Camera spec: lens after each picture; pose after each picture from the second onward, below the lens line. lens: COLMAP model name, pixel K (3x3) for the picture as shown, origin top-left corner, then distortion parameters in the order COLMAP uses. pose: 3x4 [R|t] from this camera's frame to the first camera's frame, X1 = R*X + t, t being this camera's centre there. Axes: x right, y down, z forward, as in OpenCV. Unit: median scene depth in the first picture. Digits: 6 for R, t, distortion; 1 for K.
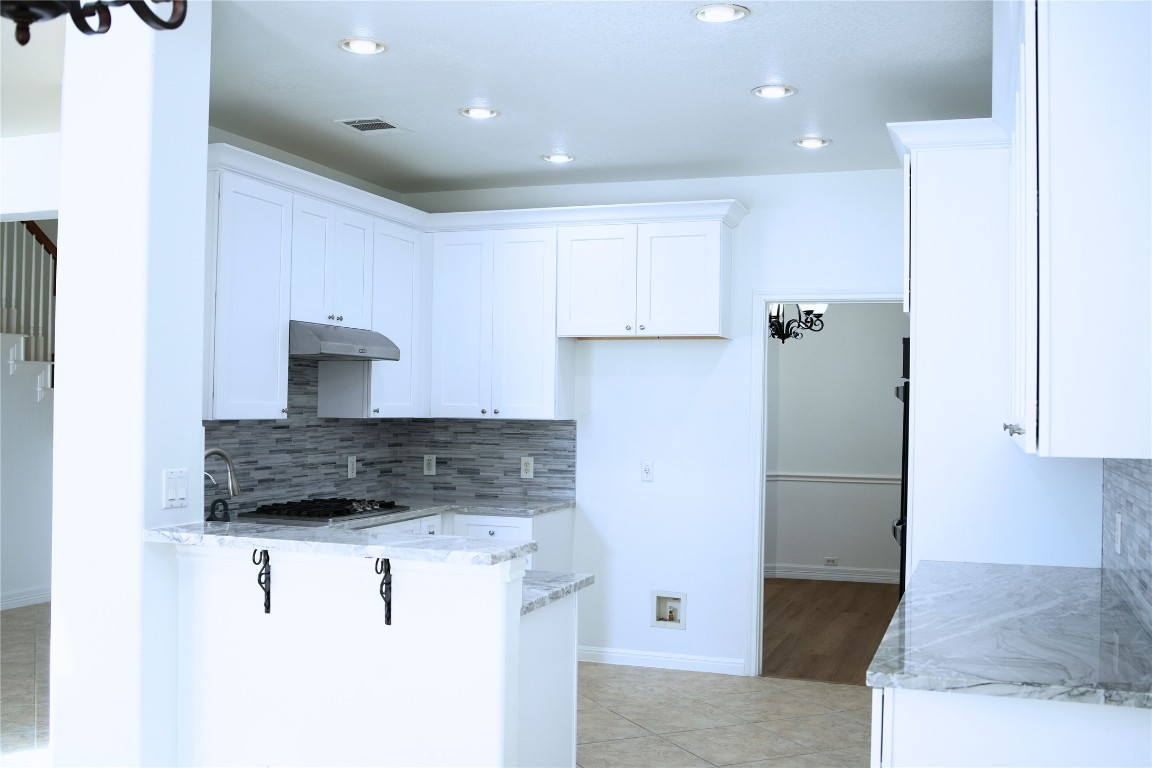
lens RADIAL K [[1169.8, 0, 576.0], [0, 1169.8, 384.0], [0, 0, 1]] dist [-0.105884, 0.007522]
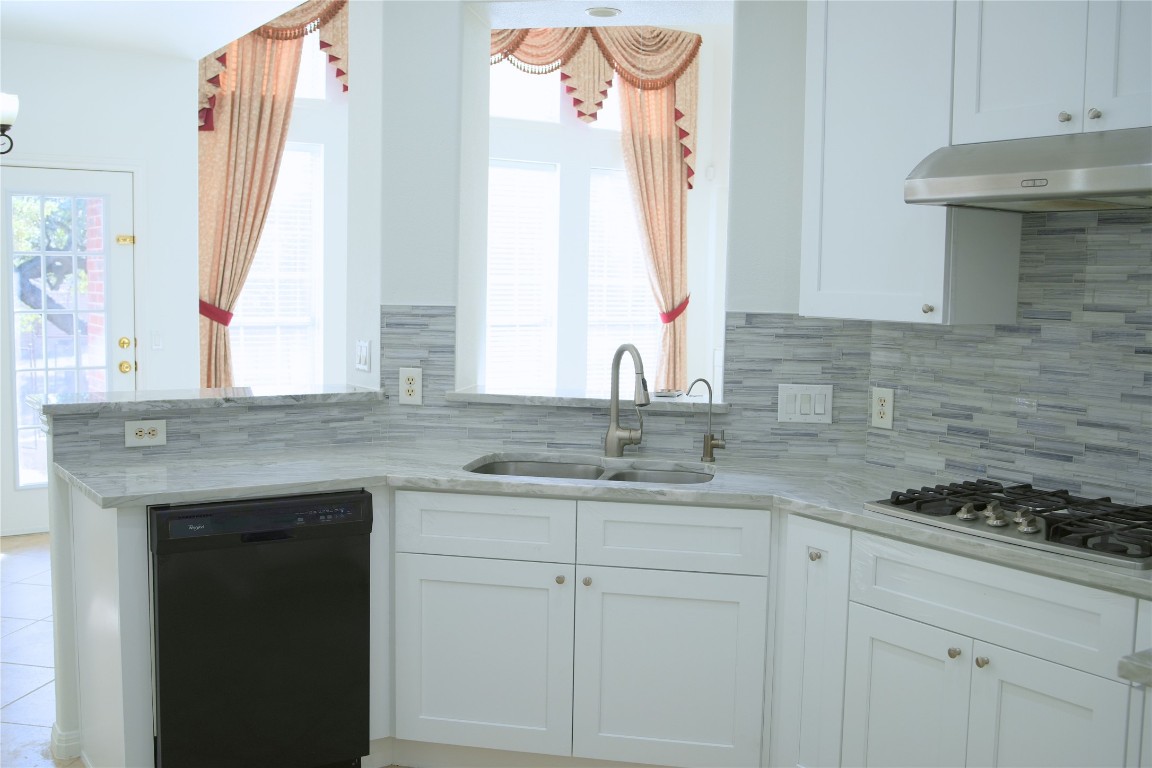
lens RADIAL K [[1169.8, 0, 576.0], [0, 1169.8, 384.0], [0, 0, 1]] dist [-0.105884, 0.007522]
pose [[-0.591558, 0.036236, -0.805448, 0.293015], [-0.021909, 0.997898, 0.060985, 0.028094], [0.805965, 0.053723, -0.589521, 1.132034]]
